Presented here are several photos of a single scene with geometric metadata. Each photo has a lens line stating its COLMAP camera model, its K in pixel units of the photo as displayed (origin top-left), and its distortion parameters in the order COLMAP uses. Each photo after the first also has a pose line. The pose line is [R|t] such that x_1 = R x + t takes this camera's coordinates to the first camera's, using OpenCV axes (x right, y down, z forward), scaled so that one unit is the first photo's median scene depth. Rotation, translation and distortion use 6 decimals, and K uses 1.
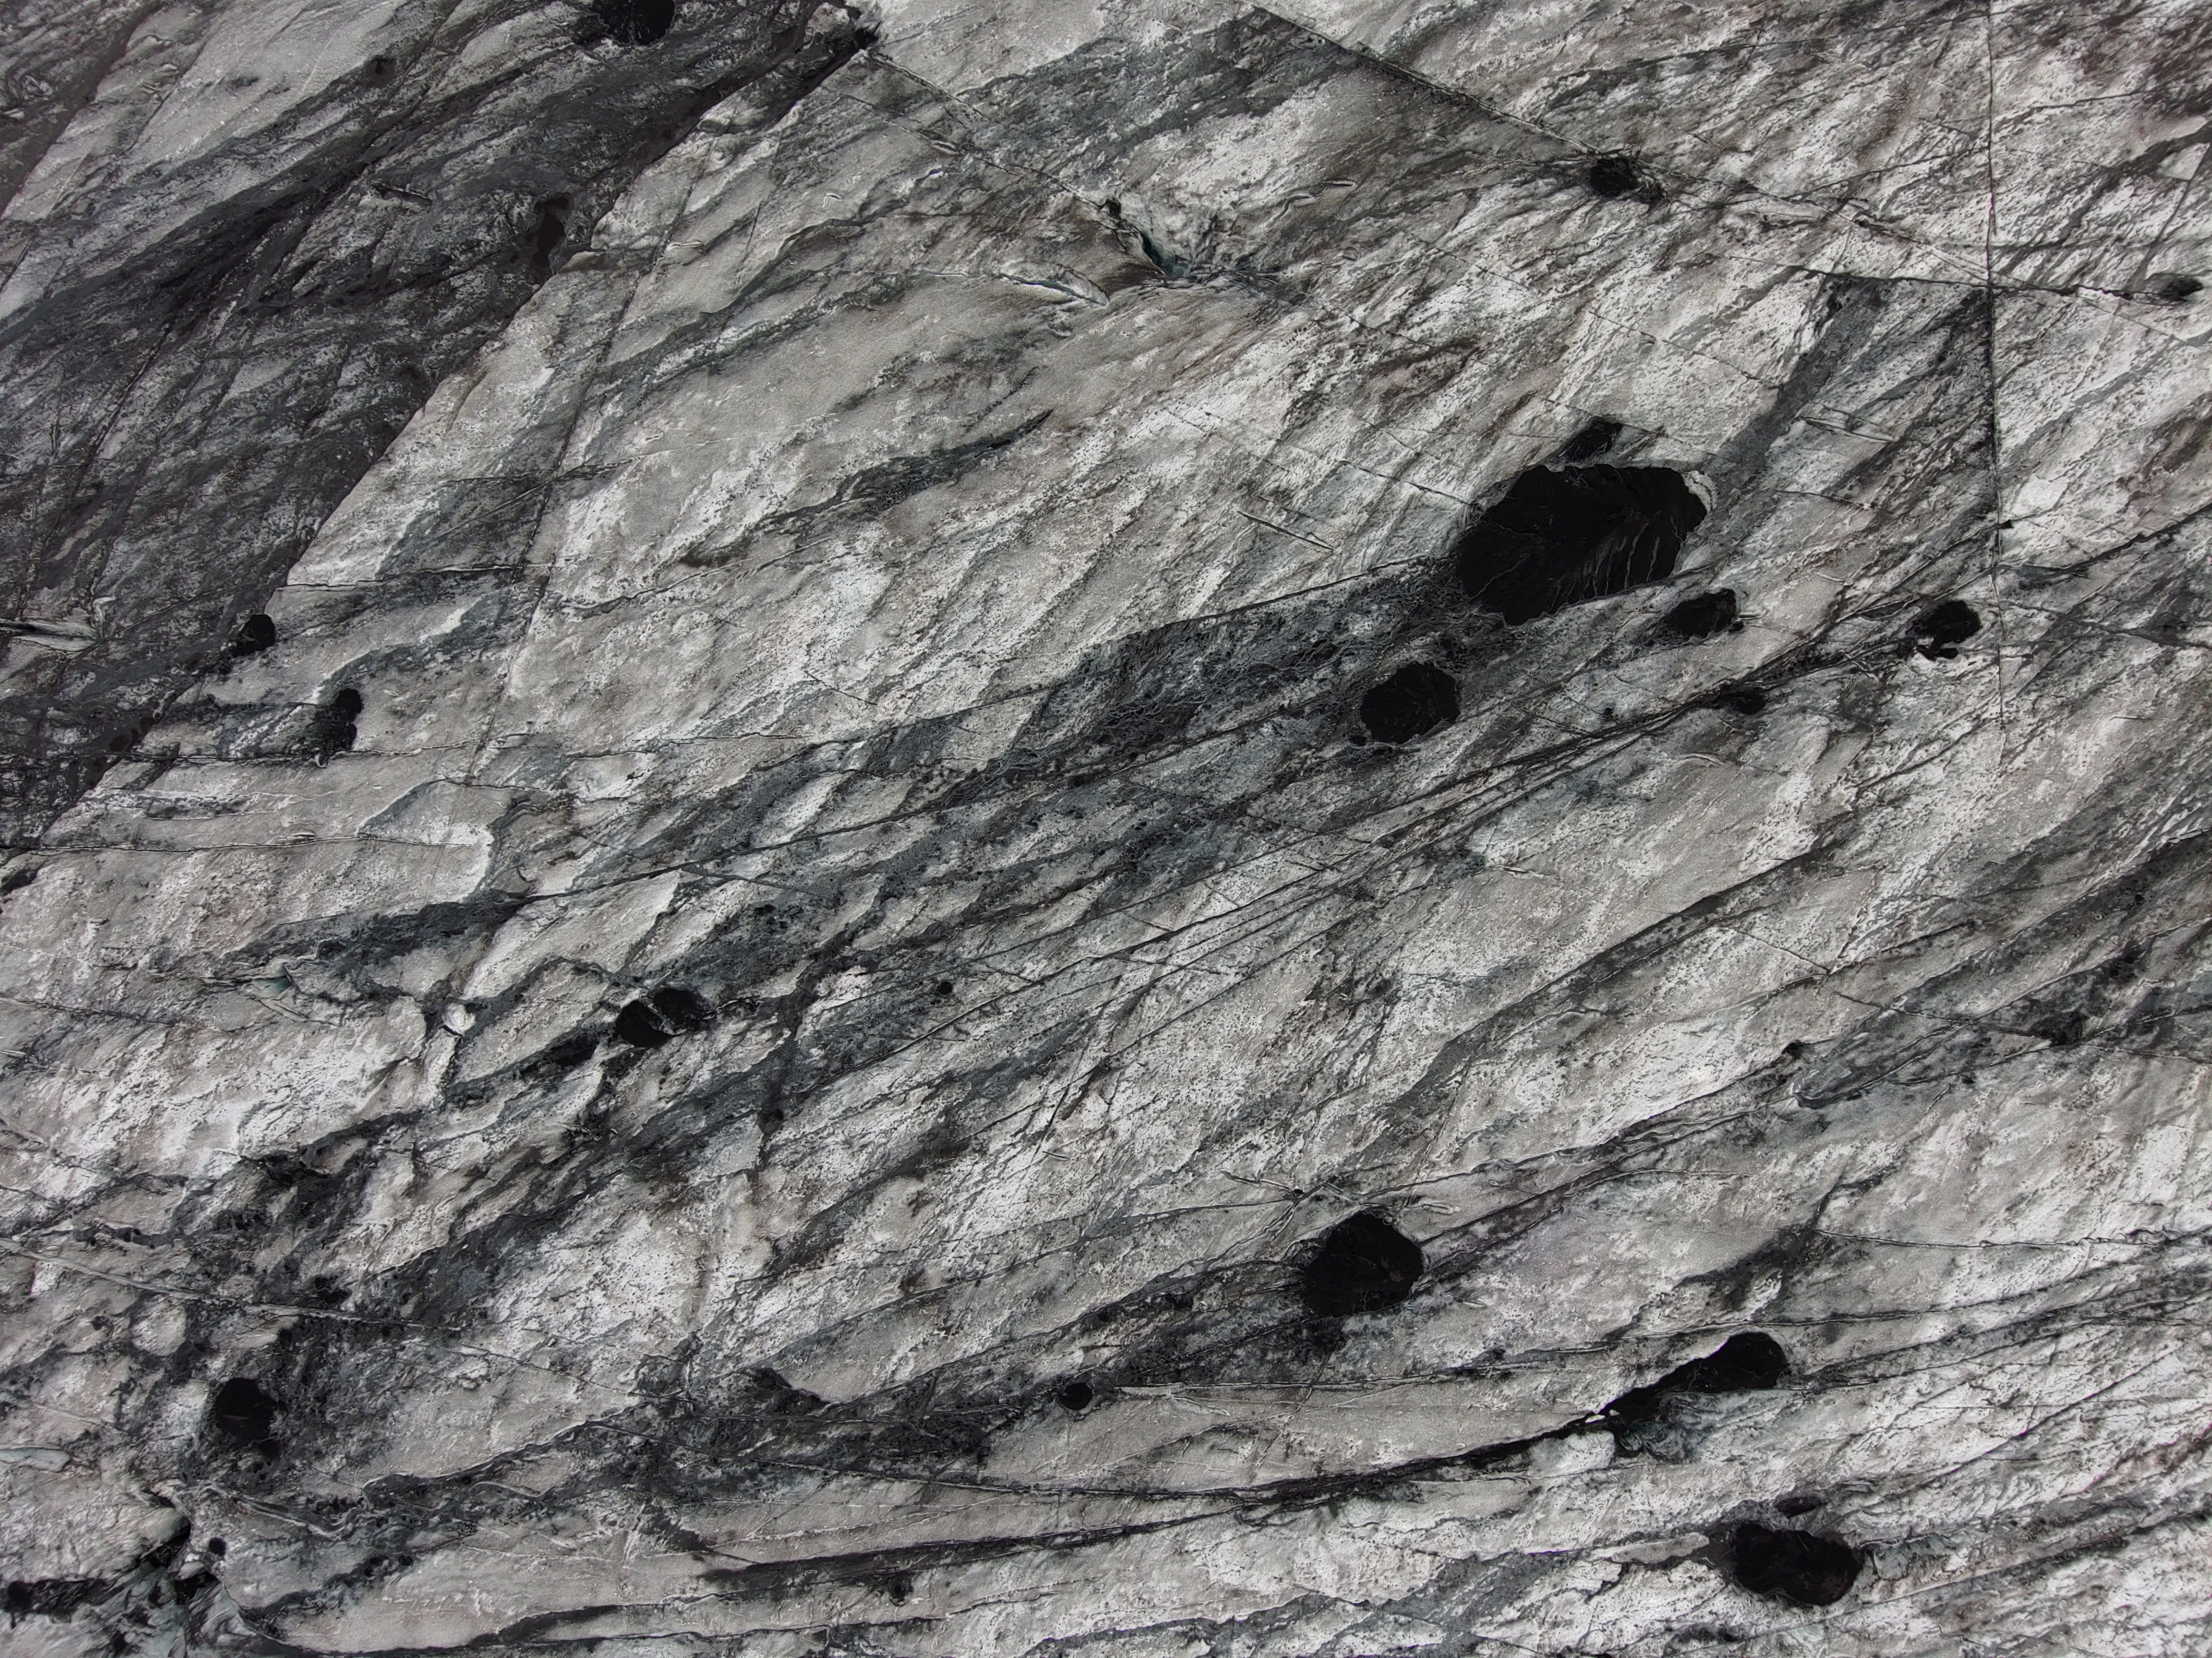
lens RADIAL K [[1335.4, 0, 1118.0], [0, 1335.4, 830.3], [0, 0, 1]] dist [0.095201, -0.140475]
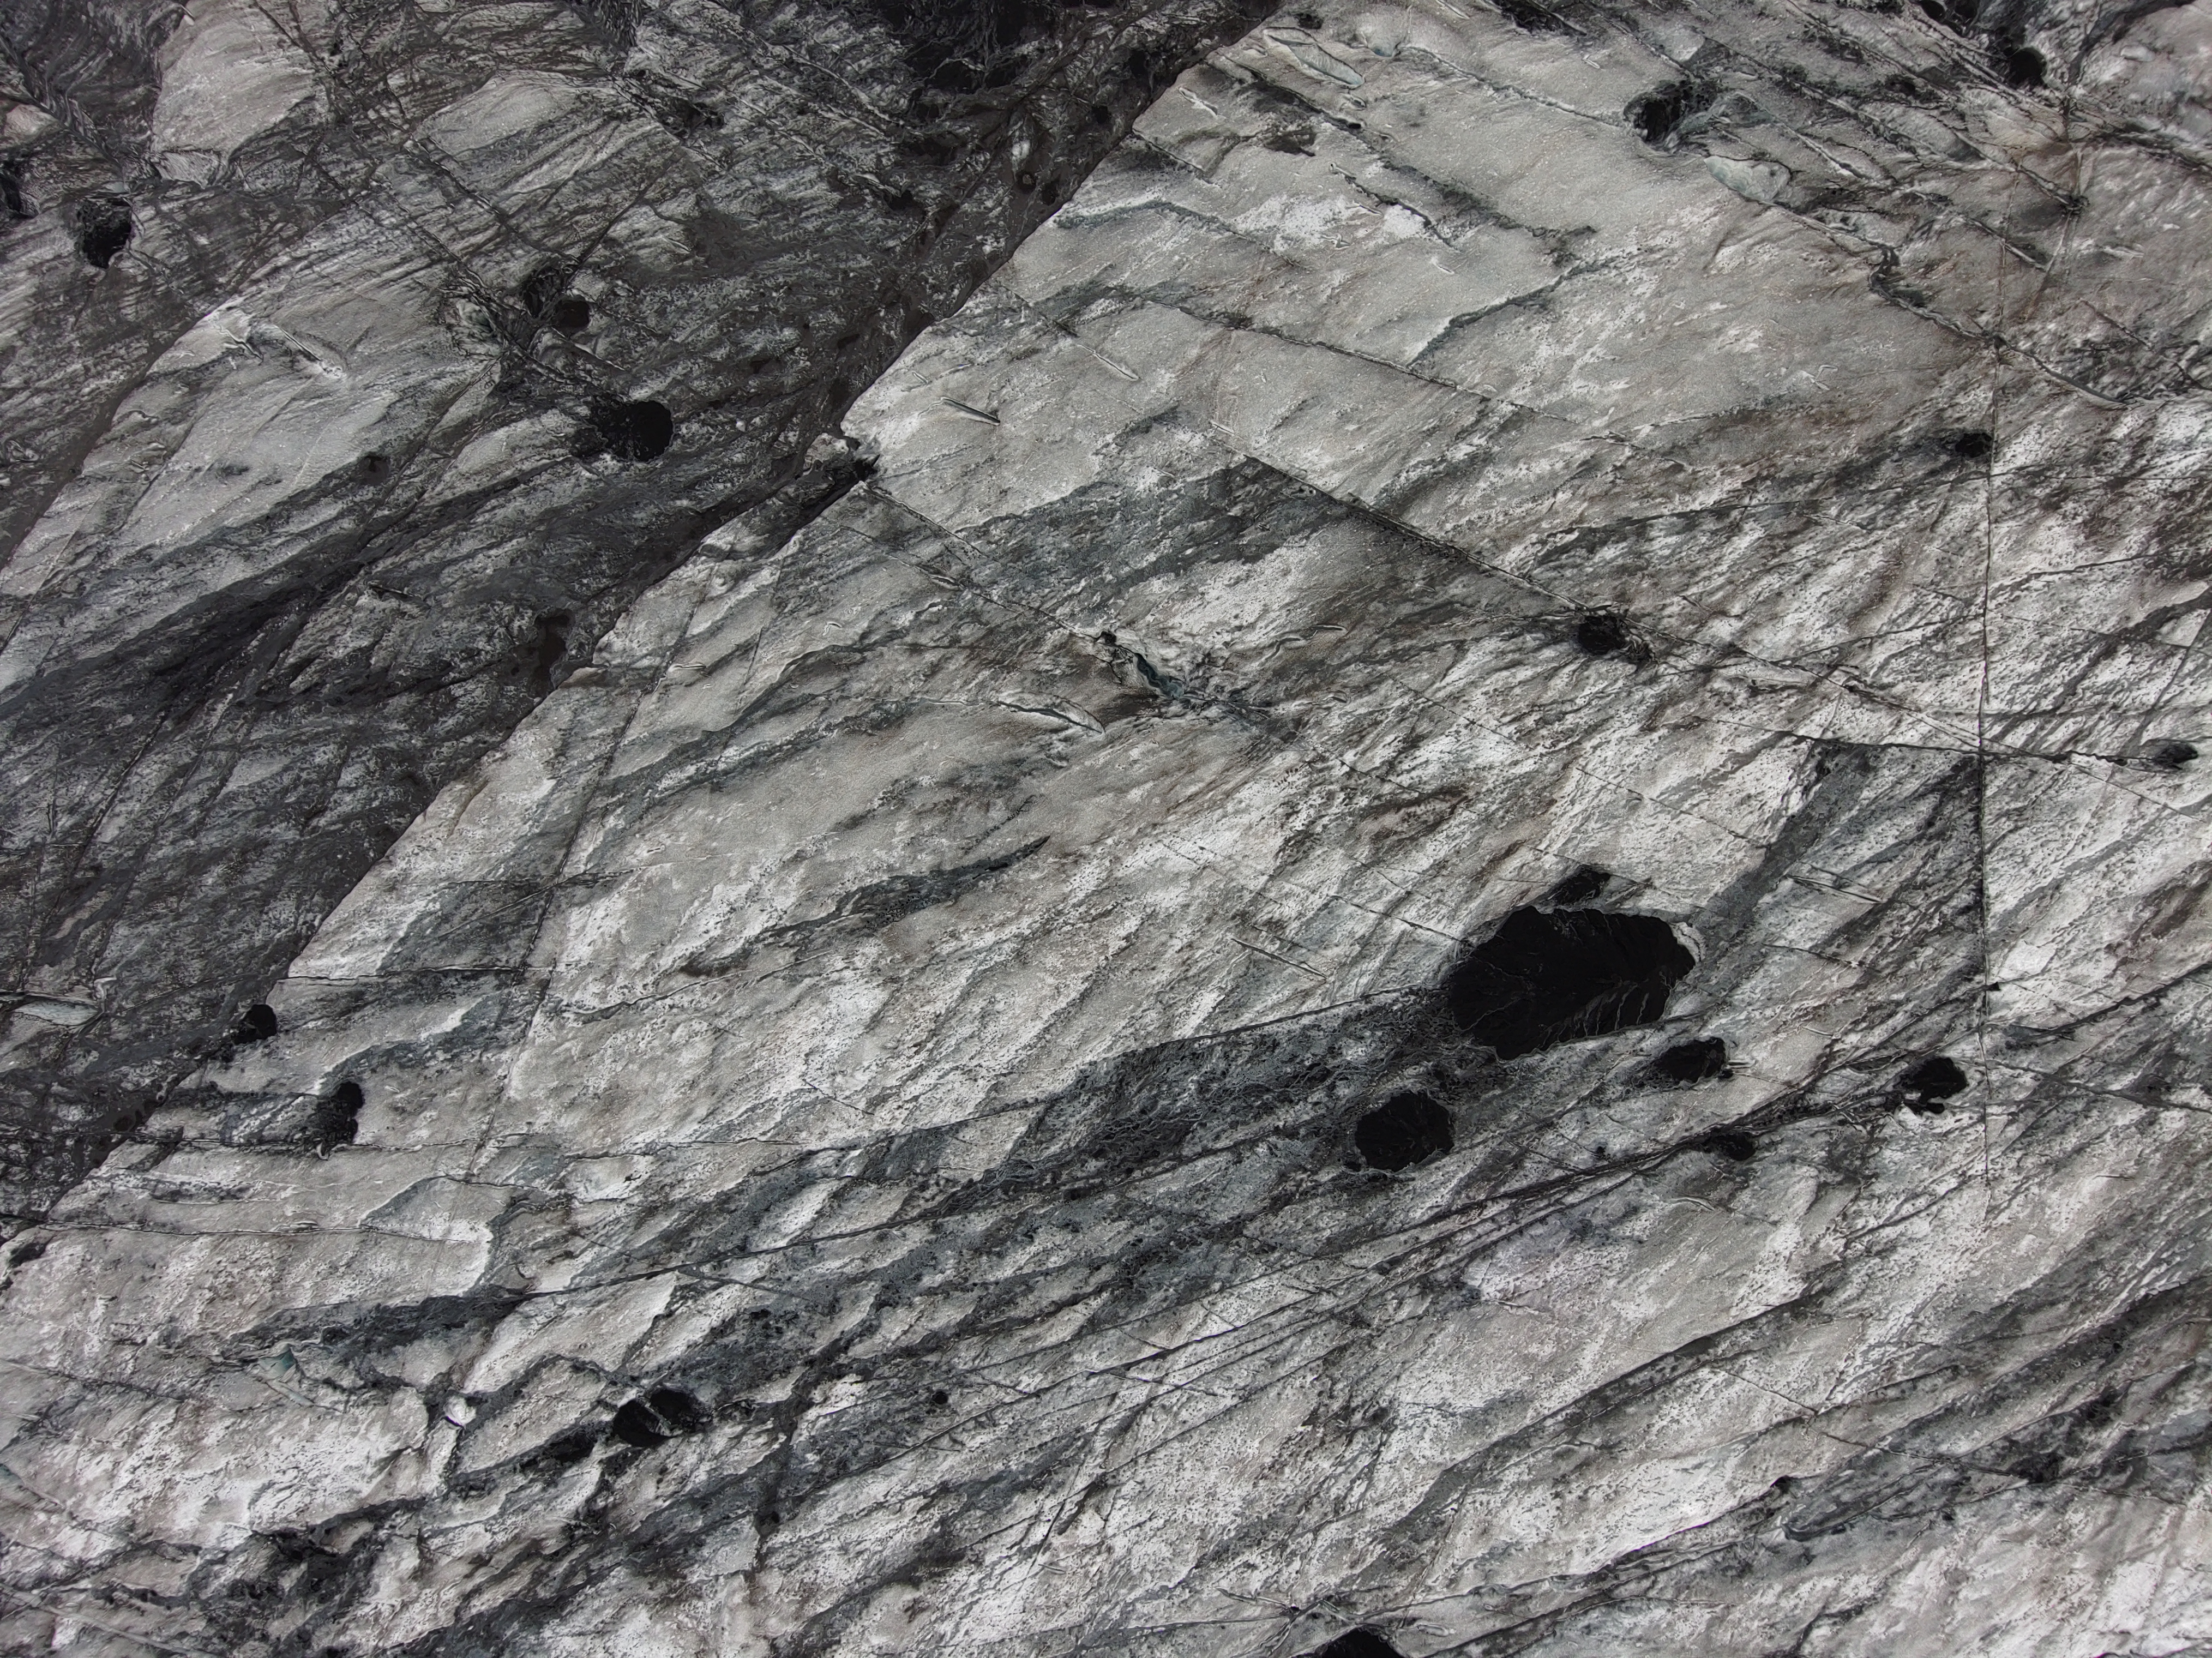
lens RADIAL K [[1335.4, 0, 1118.0], [0, 1335.4, 830.3], [0, 0, 1]] dist [0.095201, -0.140475]
pose [[0.999997, -0.001179, 0.001907, 0.001428], [0.001182, 0.999998, -0.001391, -0.311605], [-0.001905, 0.001394, 0.999997, -0.008849]]
